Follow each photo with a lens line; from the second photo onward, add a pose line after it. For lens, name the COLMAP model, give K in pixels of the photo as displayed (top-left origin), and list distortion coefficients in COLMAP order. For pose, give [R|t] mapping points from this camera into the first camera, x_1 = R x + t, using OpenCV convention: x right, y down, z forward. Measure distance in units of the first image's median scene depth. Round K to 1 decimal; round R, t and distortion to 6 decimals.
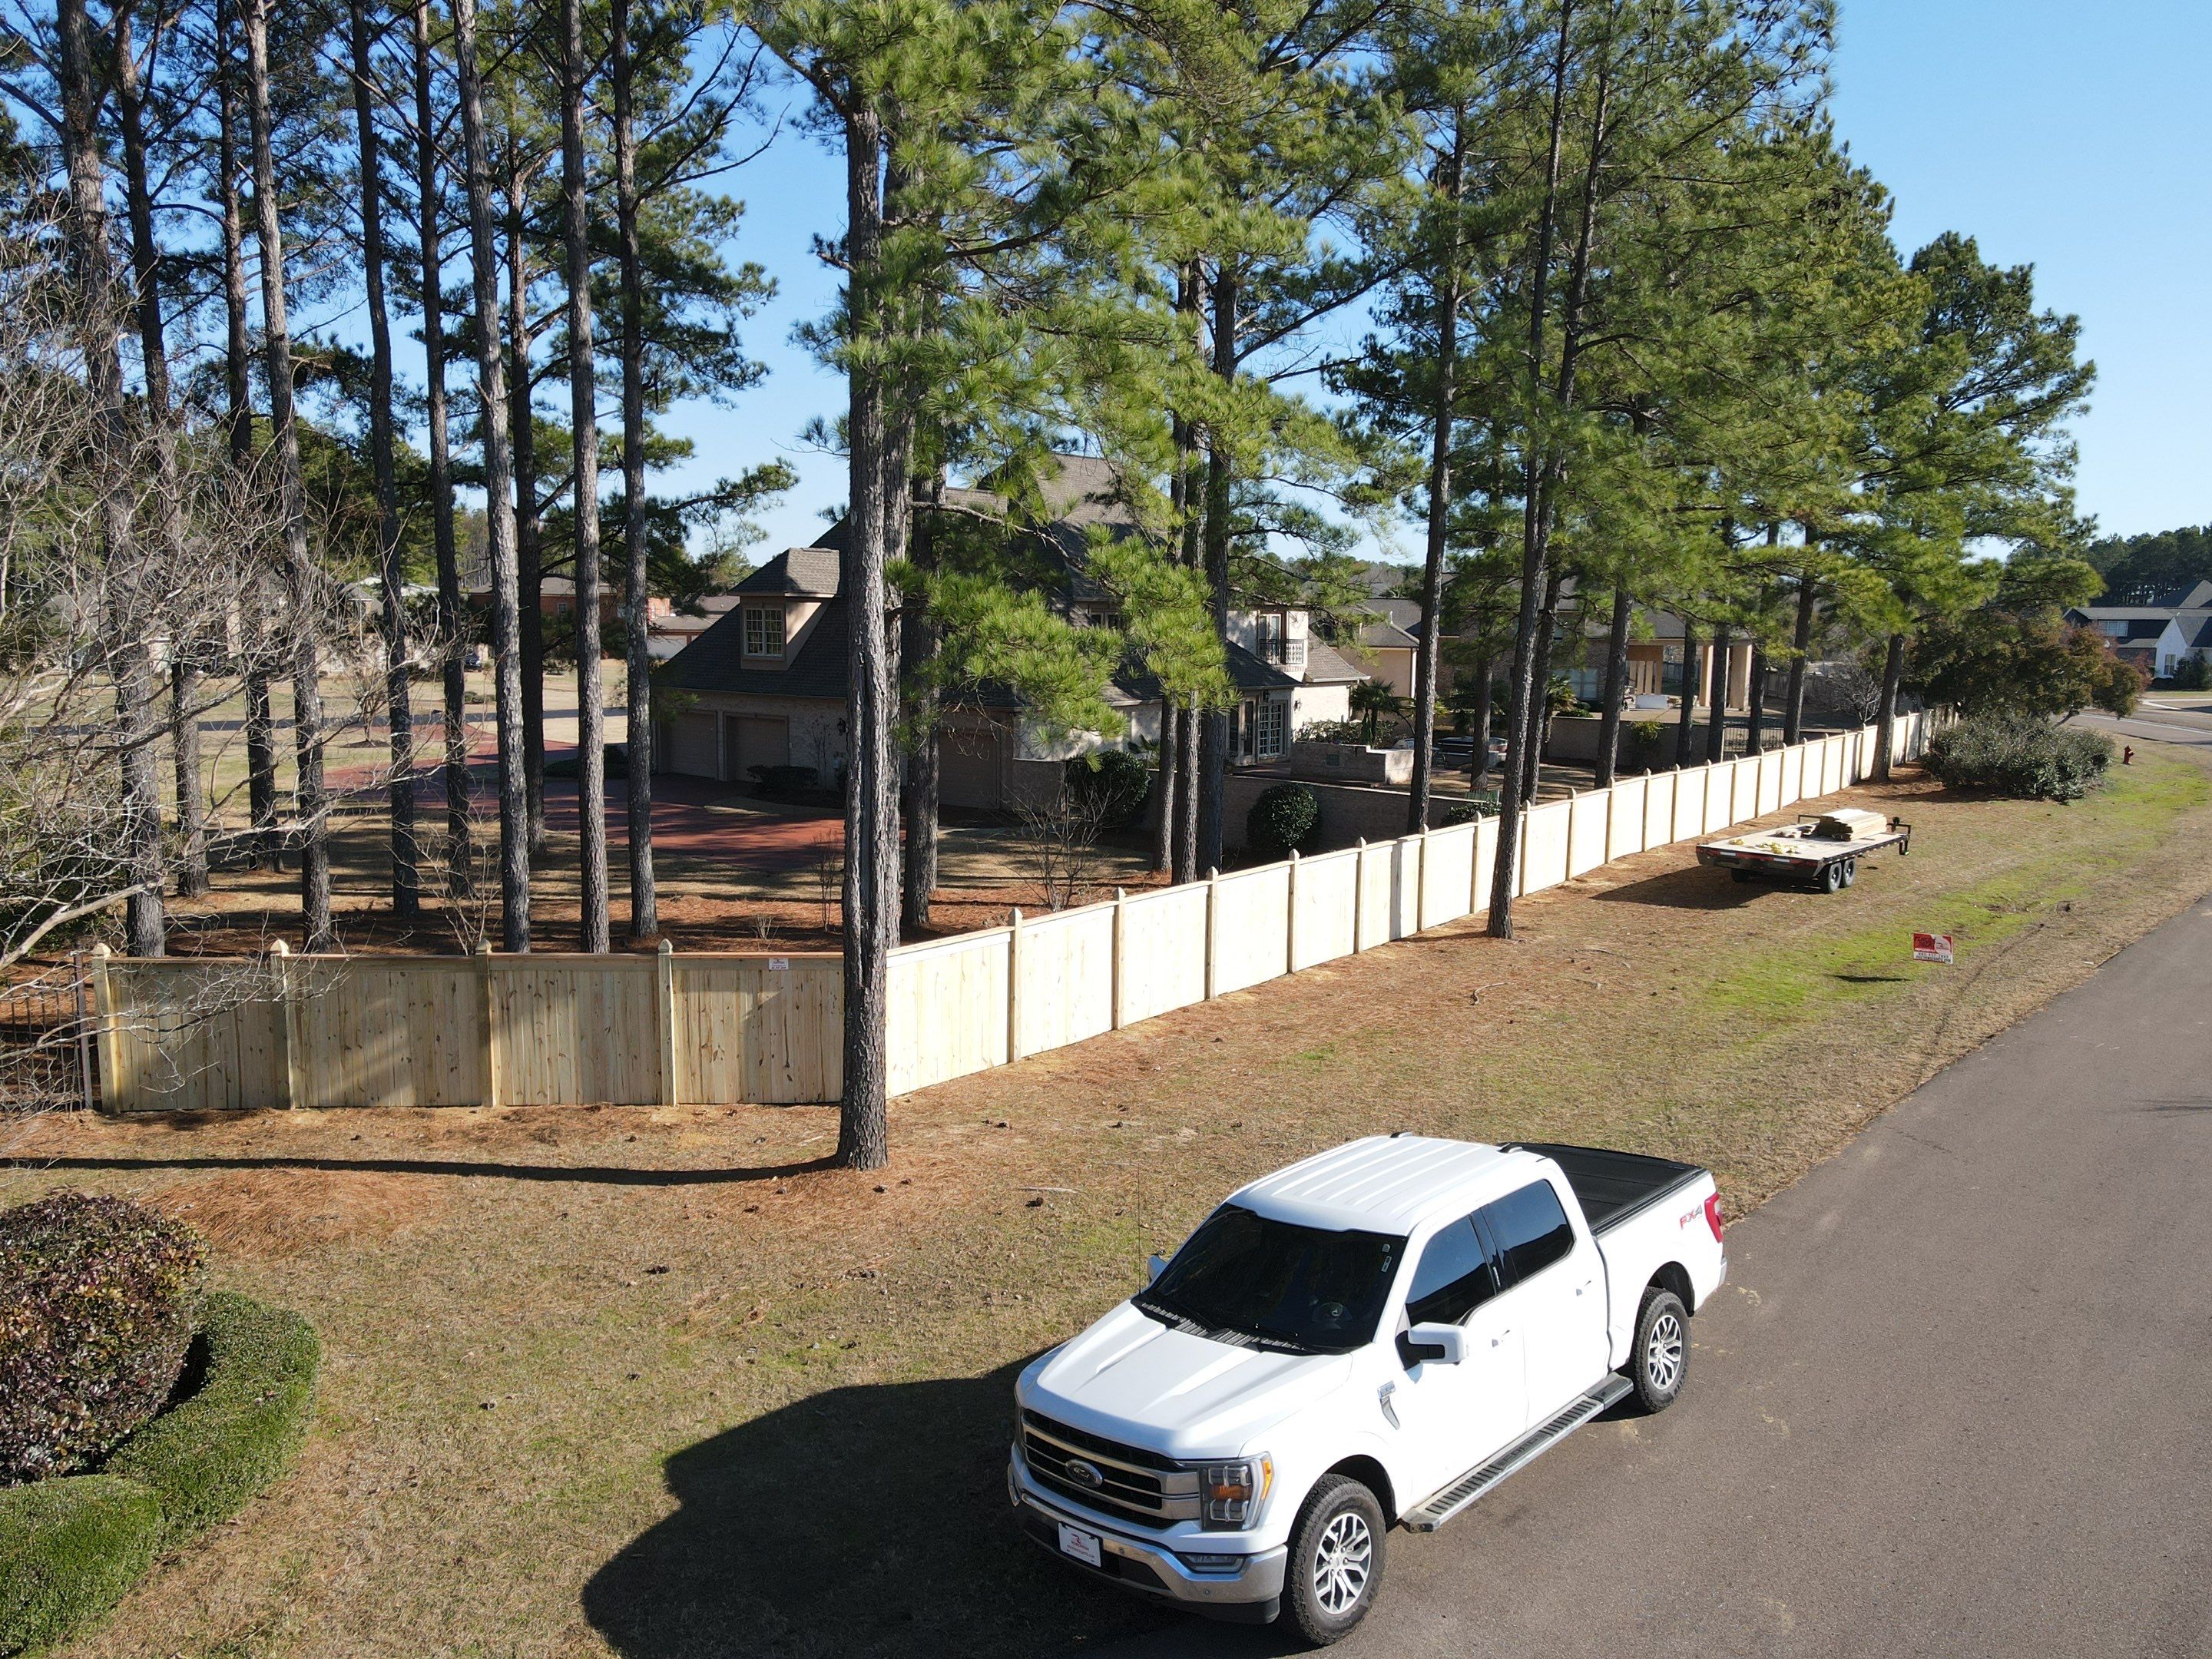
lens RADIAL K [[1633.3, 0, 1089.1], [0, 1633.3, 829.2], [0, 0, 1]] dist [0.037920, -0.005987]
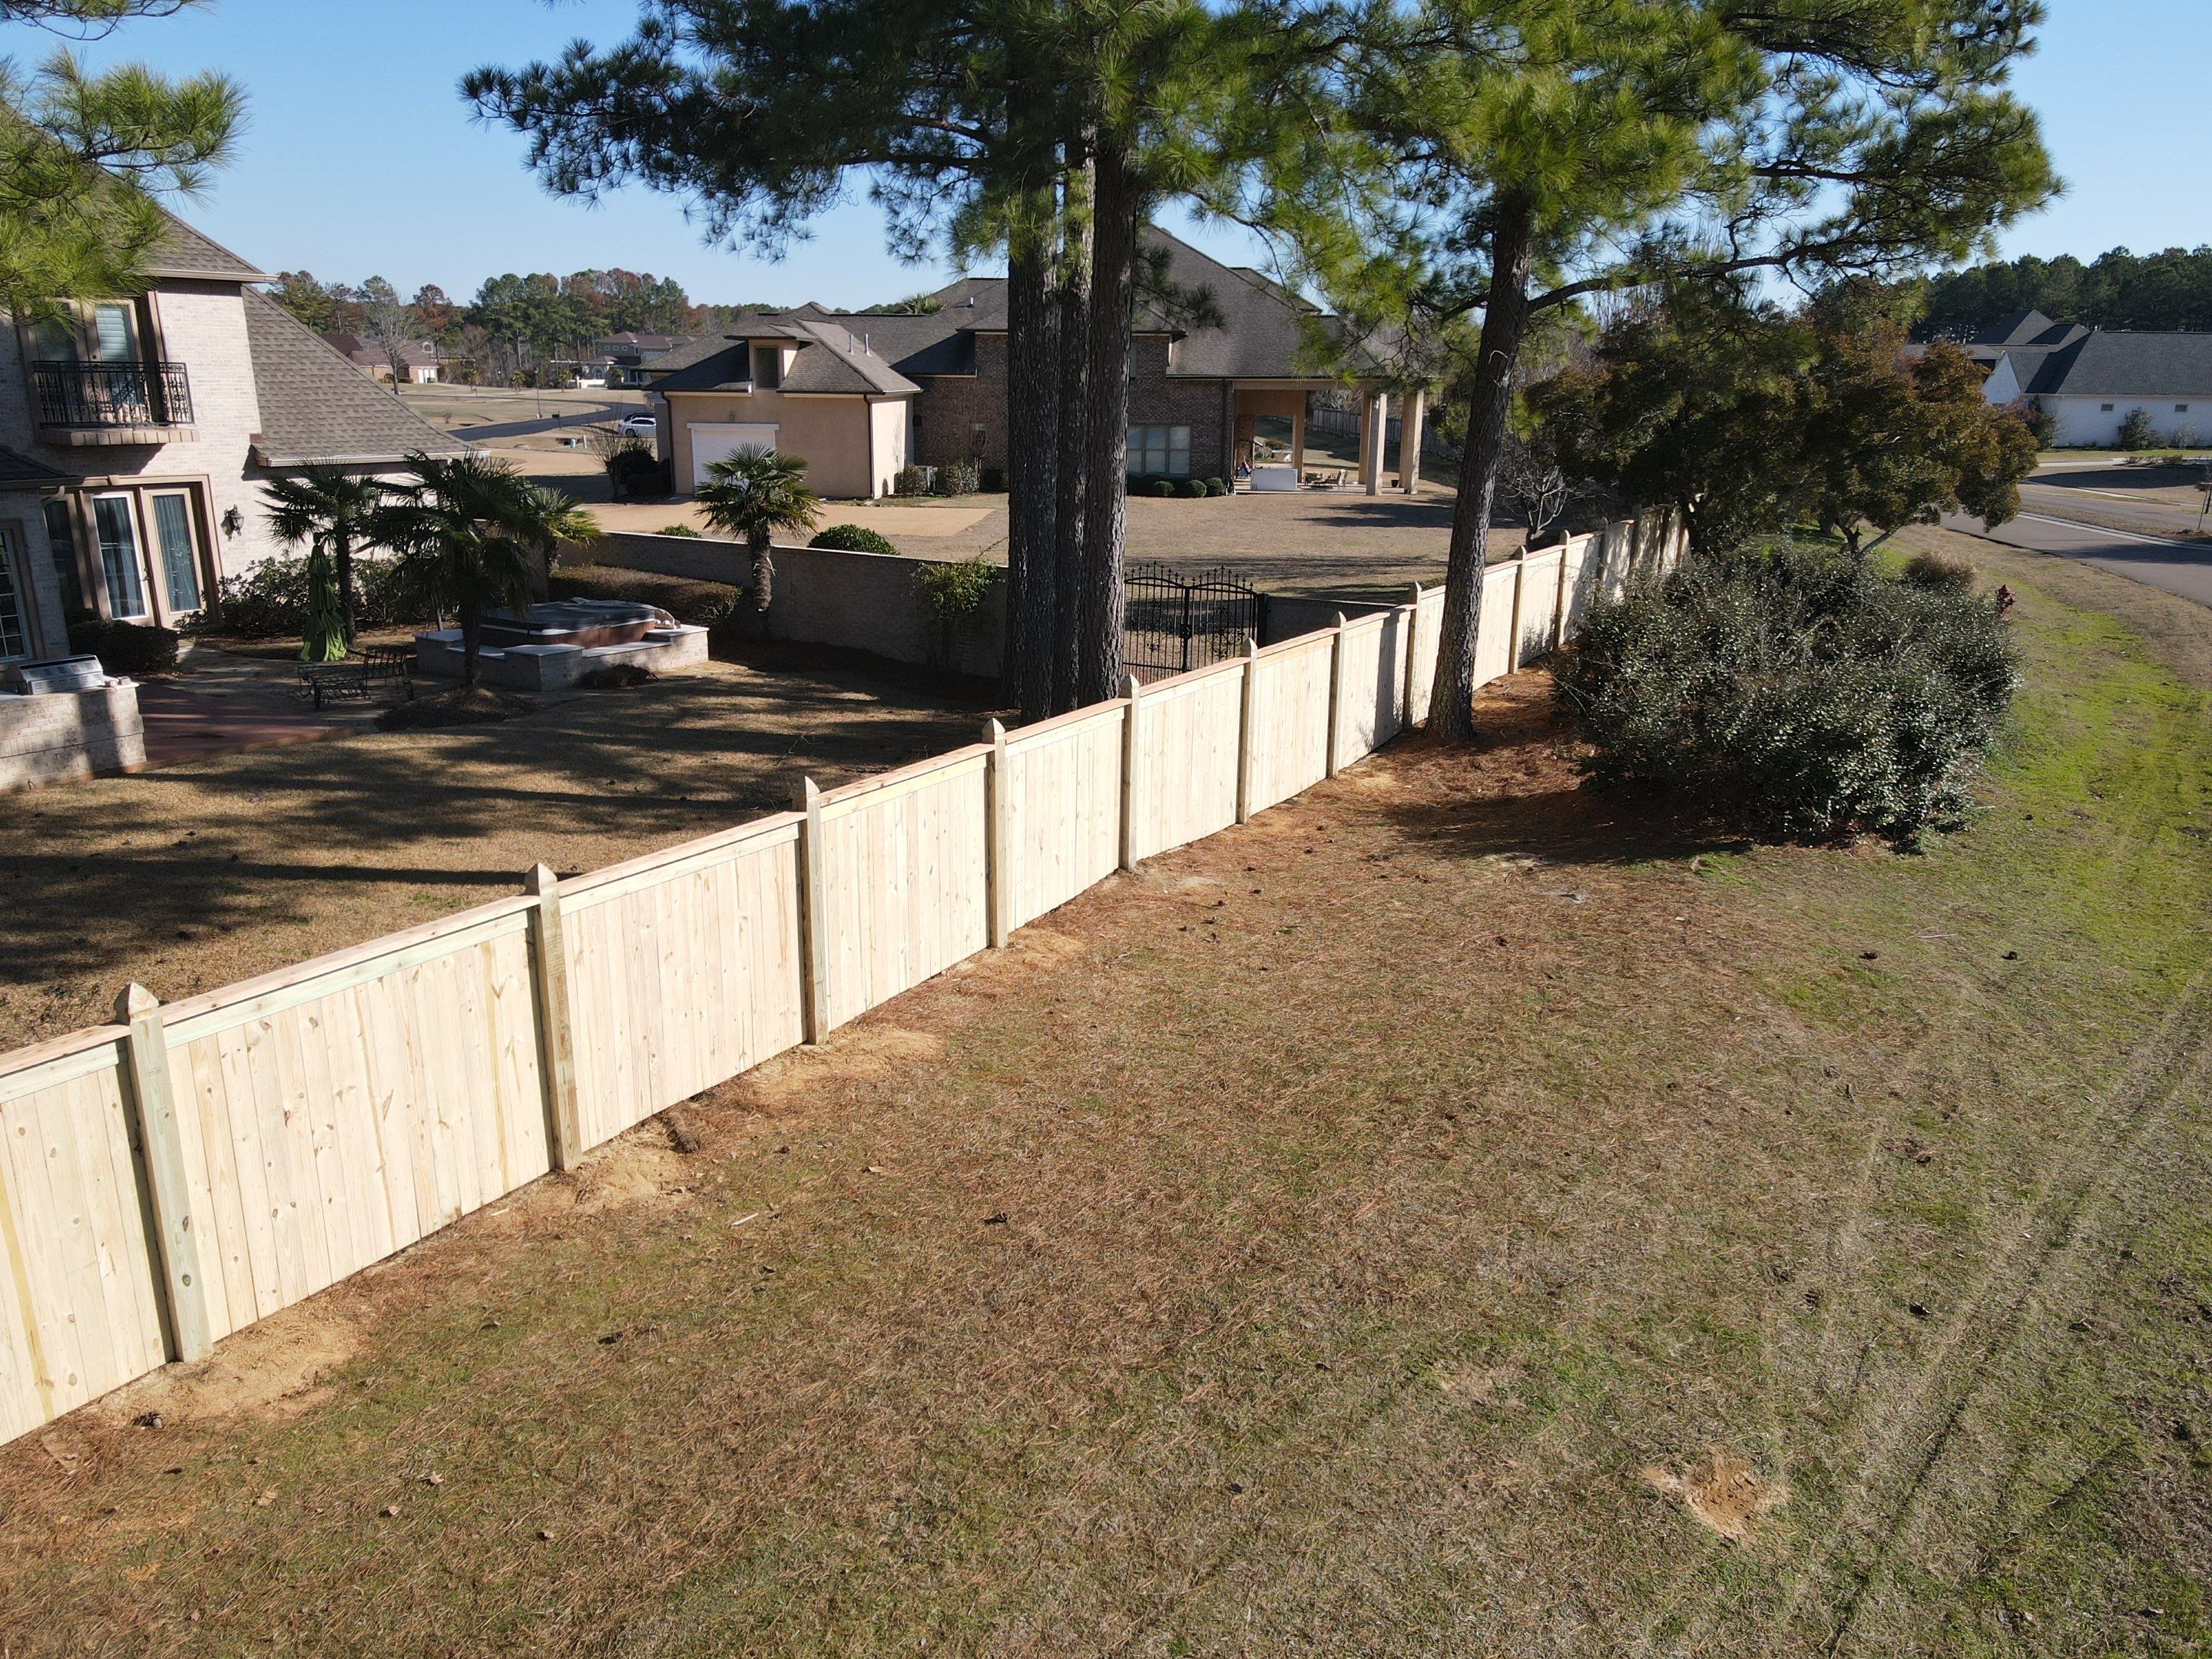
lens RADIAL K [[1633.3, 0, 1089.1], [0, 1633.3, 829.2], [0, 0, 1]] dist [0.037920, -0.005987]
pose [[0.994302, -0.031345, 0.101887, 0.389397], [0.016604, 0.989666, 0.142429, -0.069594], [-0.105299, -0.139926, 0.984547, 0.687278]]
